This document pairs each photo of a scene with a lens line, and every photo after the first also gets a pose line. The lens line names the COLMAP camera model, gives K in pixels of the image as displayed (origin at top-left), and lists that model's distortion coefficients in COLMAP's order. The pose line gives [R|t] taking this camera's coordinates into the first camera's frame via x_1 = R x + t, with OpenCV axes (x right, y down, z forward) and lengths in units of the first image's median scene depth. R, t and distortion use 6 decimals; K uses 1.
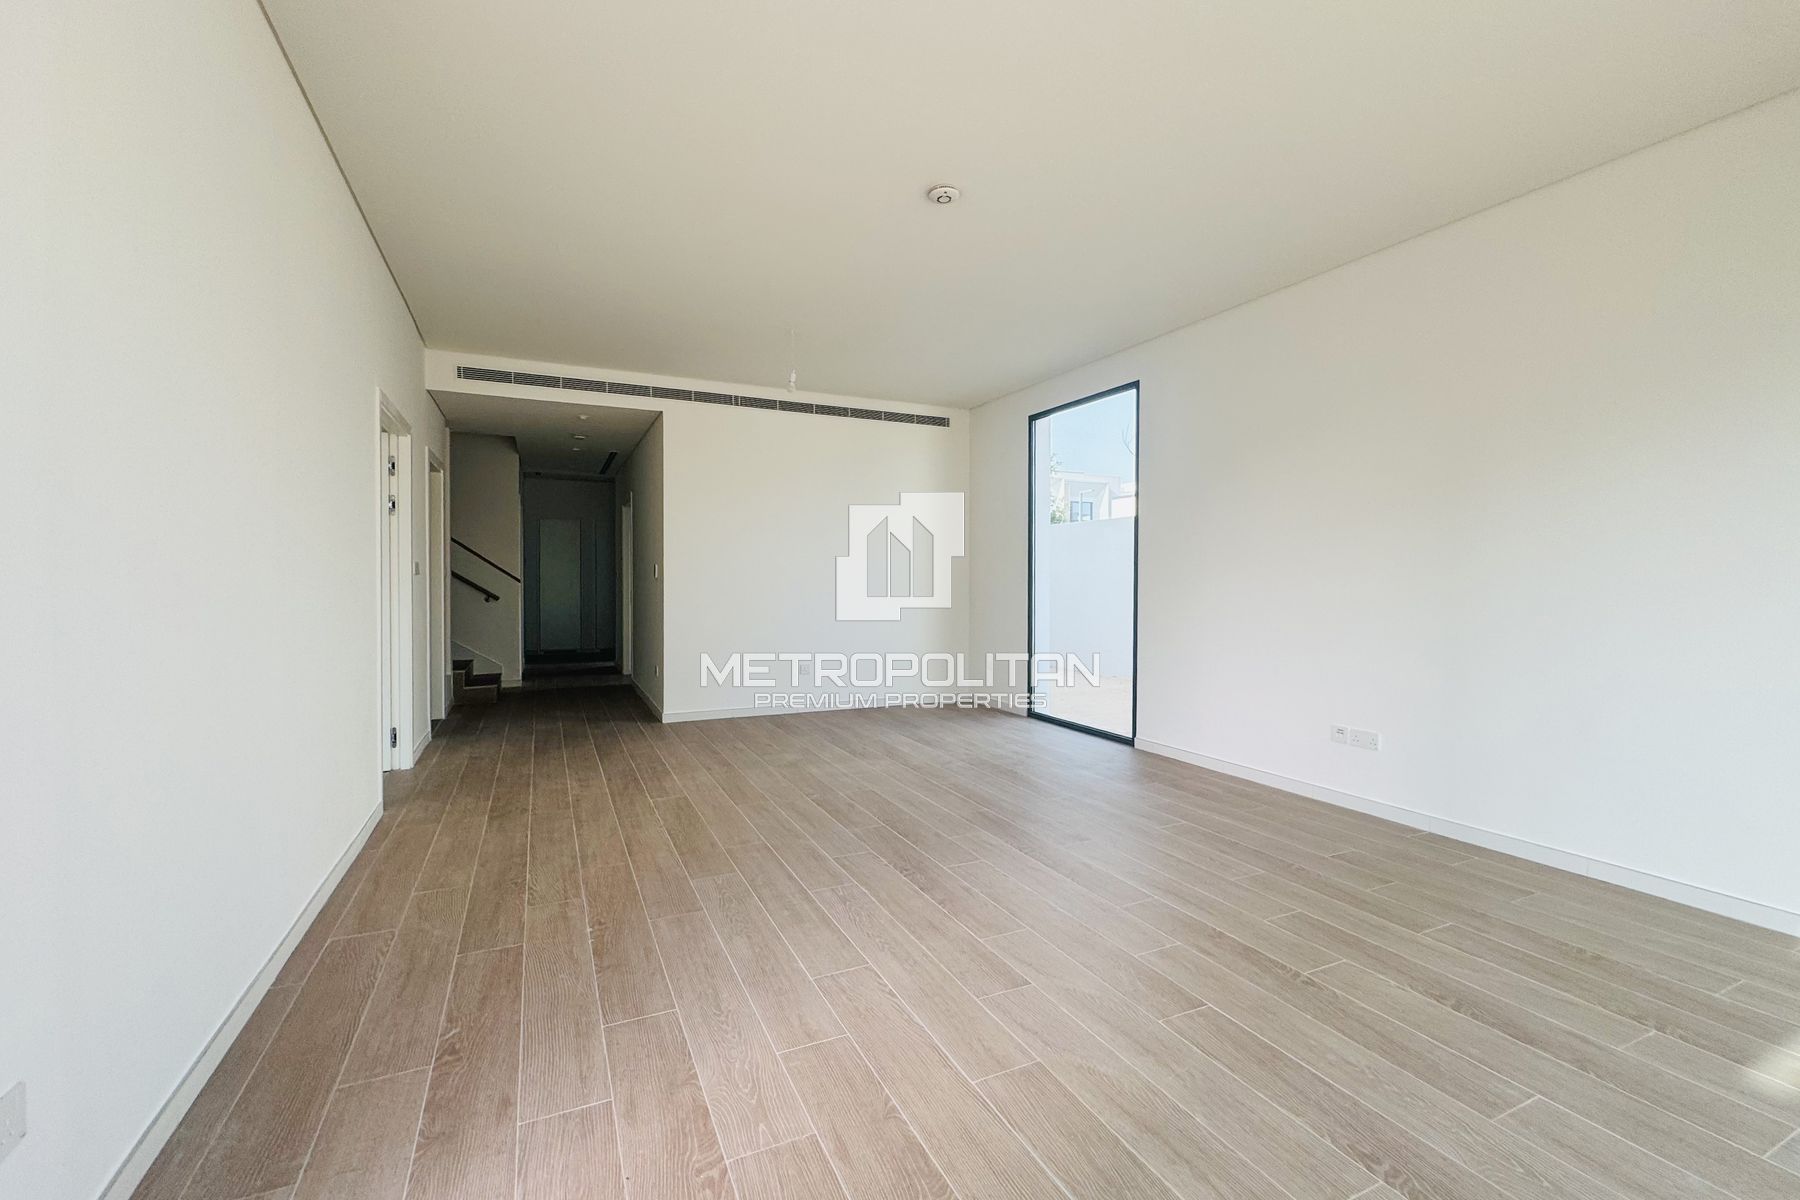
lens RADIAL K [[718.6, 0, 883.0], [0, 718.6, 599.0], [0, 0, 1]] dist [-0.000201, 0.000015]
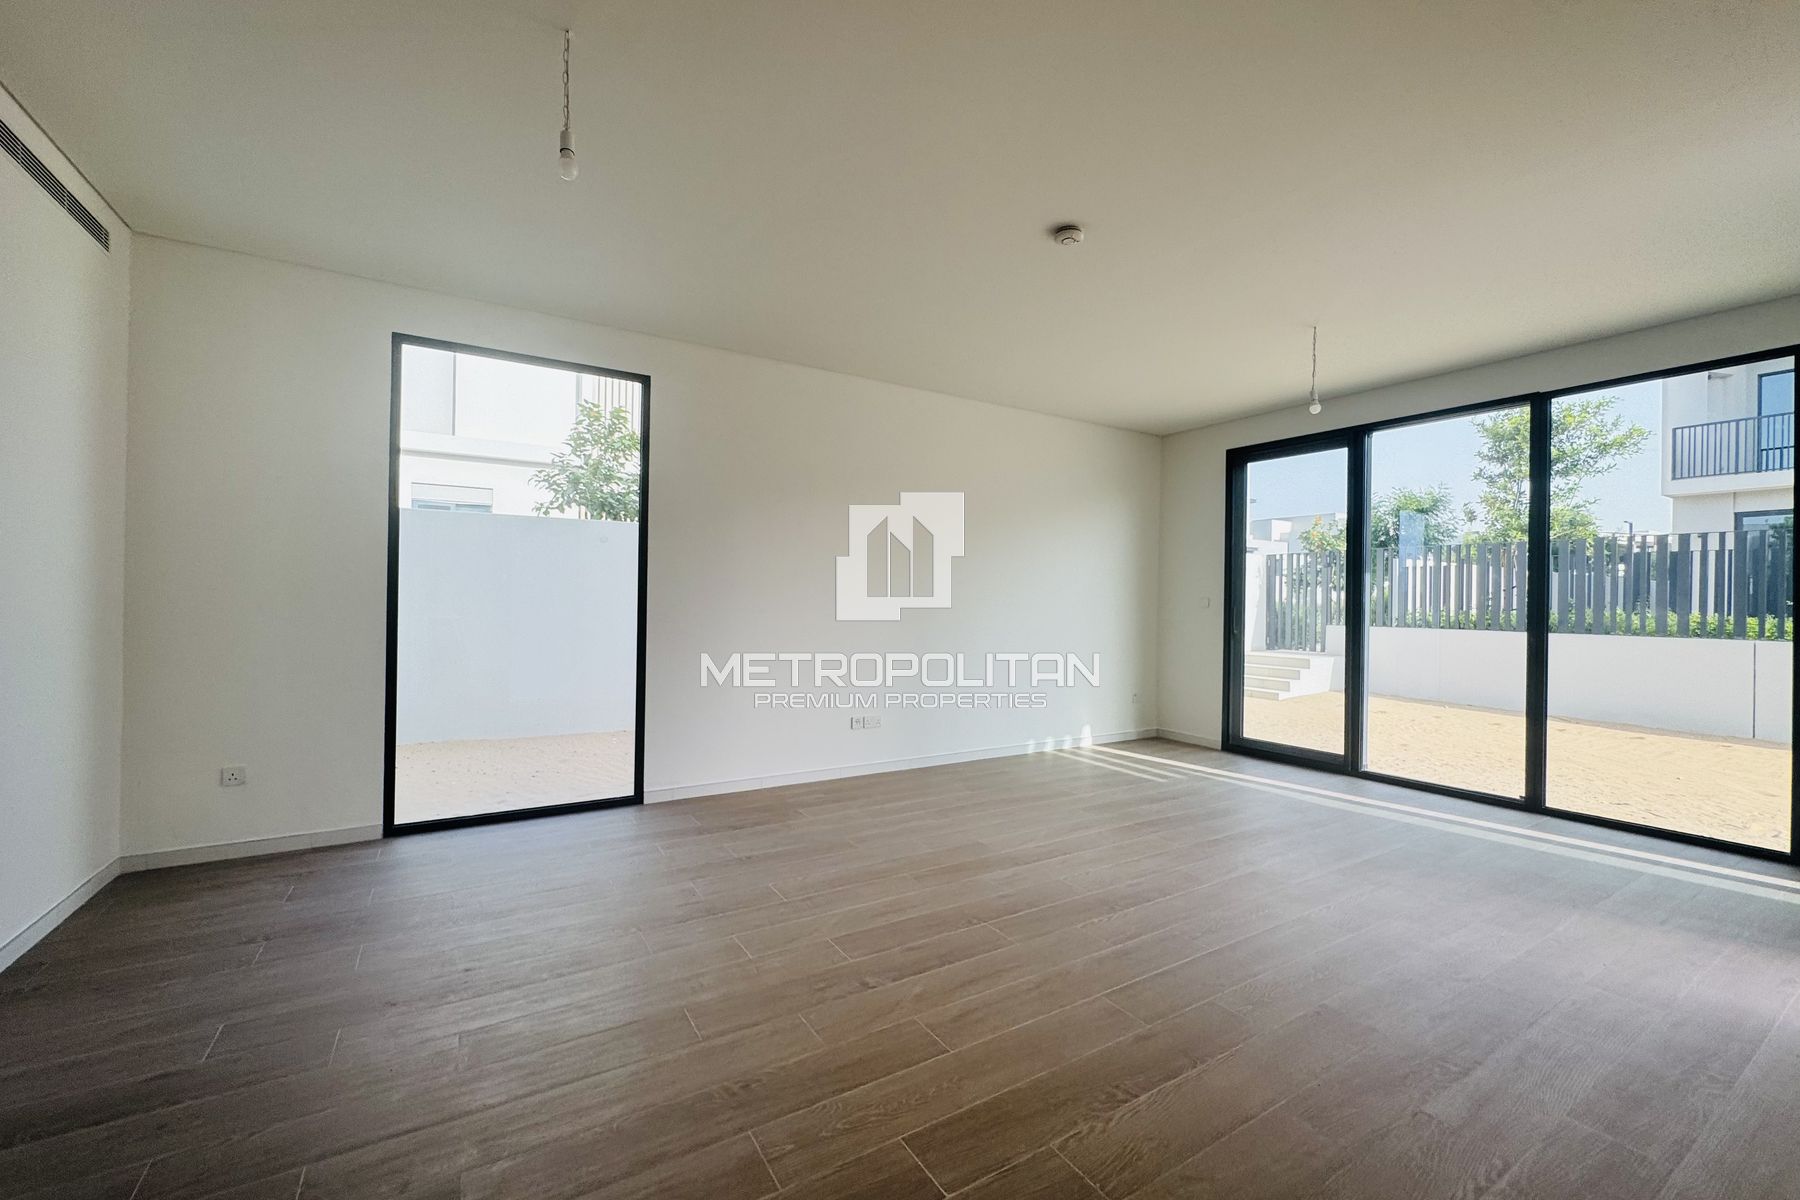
lens RADIAL K [[718.6, 0, 883.0], [0, 718.6, 599.0], [0, 0, 1]] dist [-0.000201, 0.000015]
pose [[-0.103587, 0.001269, 0.994620, -0.740629], [0.012966, 0.999916, 0.000074, -0.046495], [-0.994536, 0.012903, -0.103595, 1.125926]]
